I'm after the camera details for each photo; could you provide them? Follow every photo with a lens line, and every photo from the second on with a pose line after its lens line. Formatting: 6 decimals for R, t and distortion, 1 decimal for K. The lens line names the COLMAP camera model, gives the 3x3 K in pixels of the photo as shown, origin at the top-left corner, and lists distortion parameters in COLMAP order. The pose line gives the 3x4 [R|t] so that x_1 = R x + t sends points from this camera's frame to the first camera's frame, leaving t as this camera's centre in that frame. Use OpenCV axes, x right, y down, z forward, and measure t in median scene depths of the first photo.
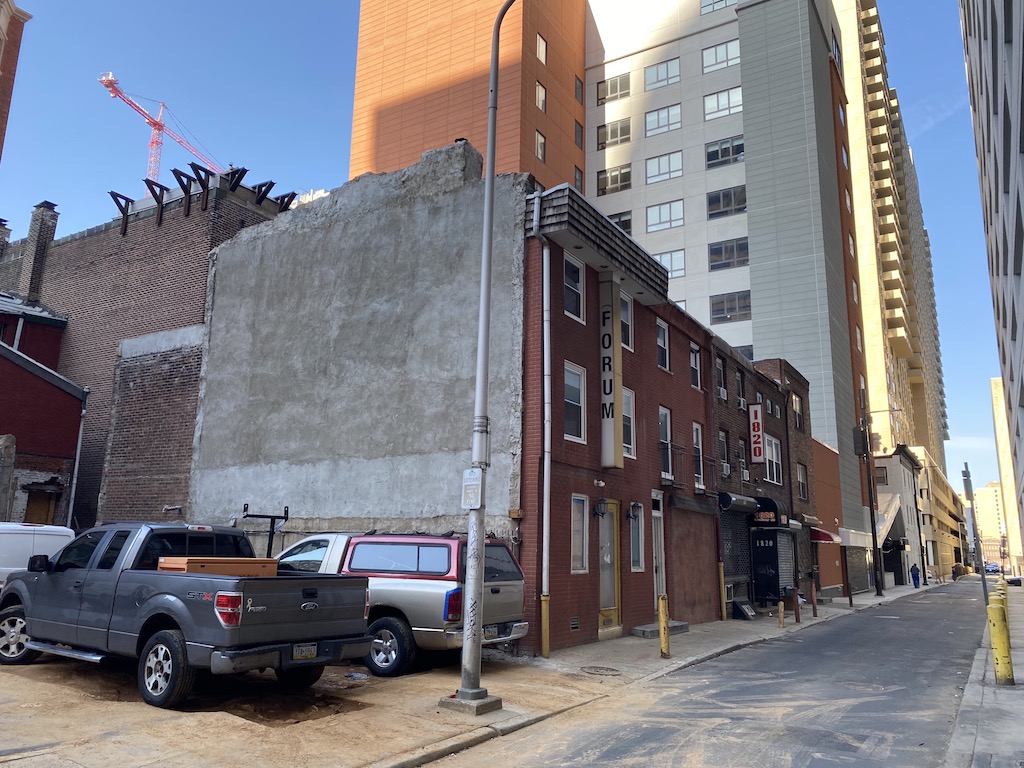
lens RADIAL K [[779.5, 0, 515.7], [0, 779.5, 370.5], [0, 0, 1]] dist [0.096110, -0.130458]
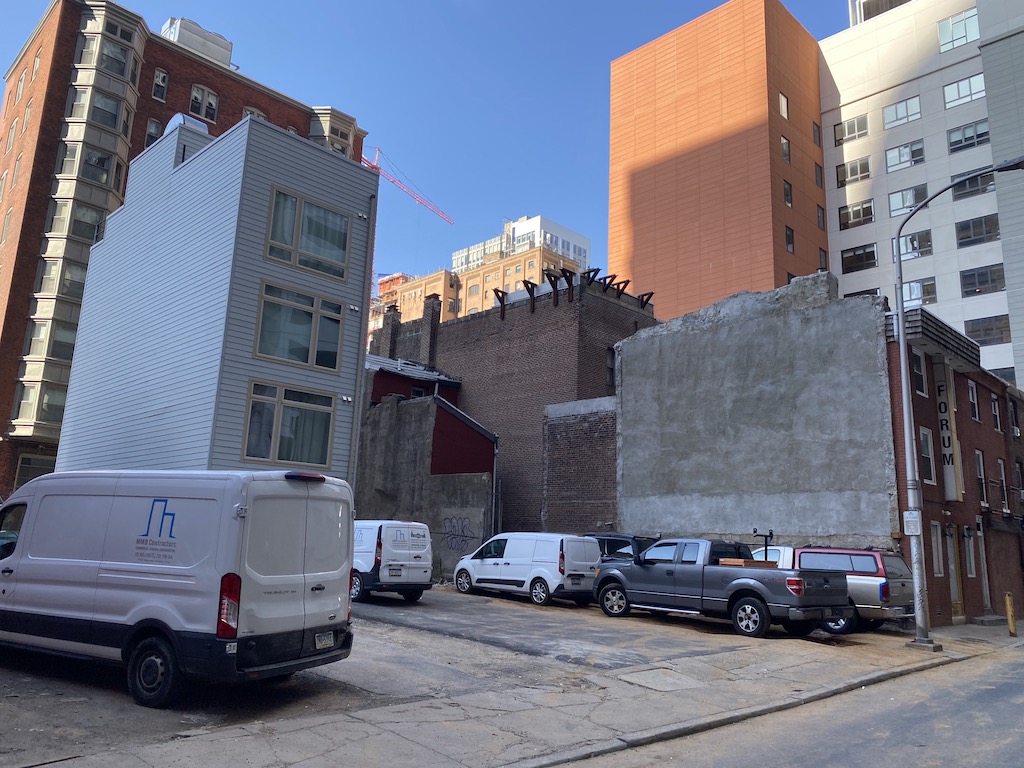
lens RADIAL K [[779.5, 0, 515.7], [0, 779.5, 370.5], [0, 0, 1]] dist [0.096110, -0.130458]
pose [[0.972909, -0.037400, -0.228143, -0.273230], [0.035866, 0.999298, -0.010870, -0.107341], [0.228390, 0.002393, 0.973567, -0.486849]]
